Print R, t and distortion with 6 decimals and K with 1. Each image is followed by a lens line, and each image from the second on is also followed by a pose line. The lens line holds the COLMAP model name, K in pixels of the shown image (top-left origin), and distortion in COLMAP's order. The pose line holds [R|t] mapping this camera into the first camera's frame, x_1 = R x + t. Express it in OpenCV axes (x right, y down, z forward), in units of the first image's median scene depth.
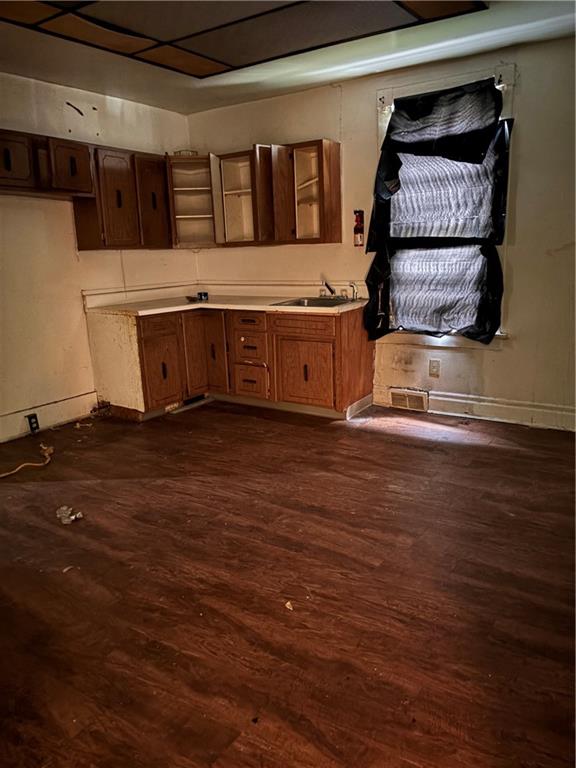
lens RADIAL K [[582.5, 0, 288.1], [0, 582.5, 383.0], [0, 0, 1]] dist [0.022314, -0.015866]
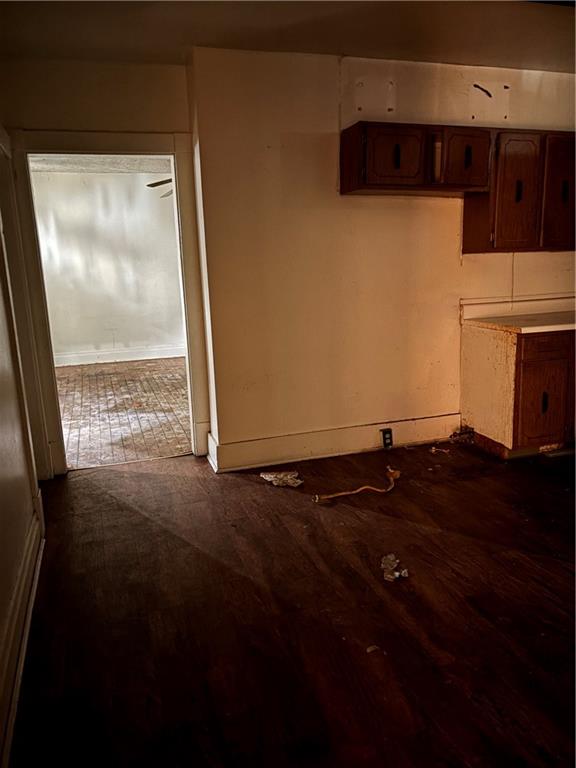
lens RADIAL K [[582.5, 0, 288.7], [0, 582.5, 382.0], [0, 0, 1]] dist [0.022314, -0.015866]
pose [[0.794996, 0.132464, -0.591976, -0.021640], [-0.132421, 0.990228, 0.043745, -0.040687], [0.591985, 0.043613, 0.804768, 0.151342]]
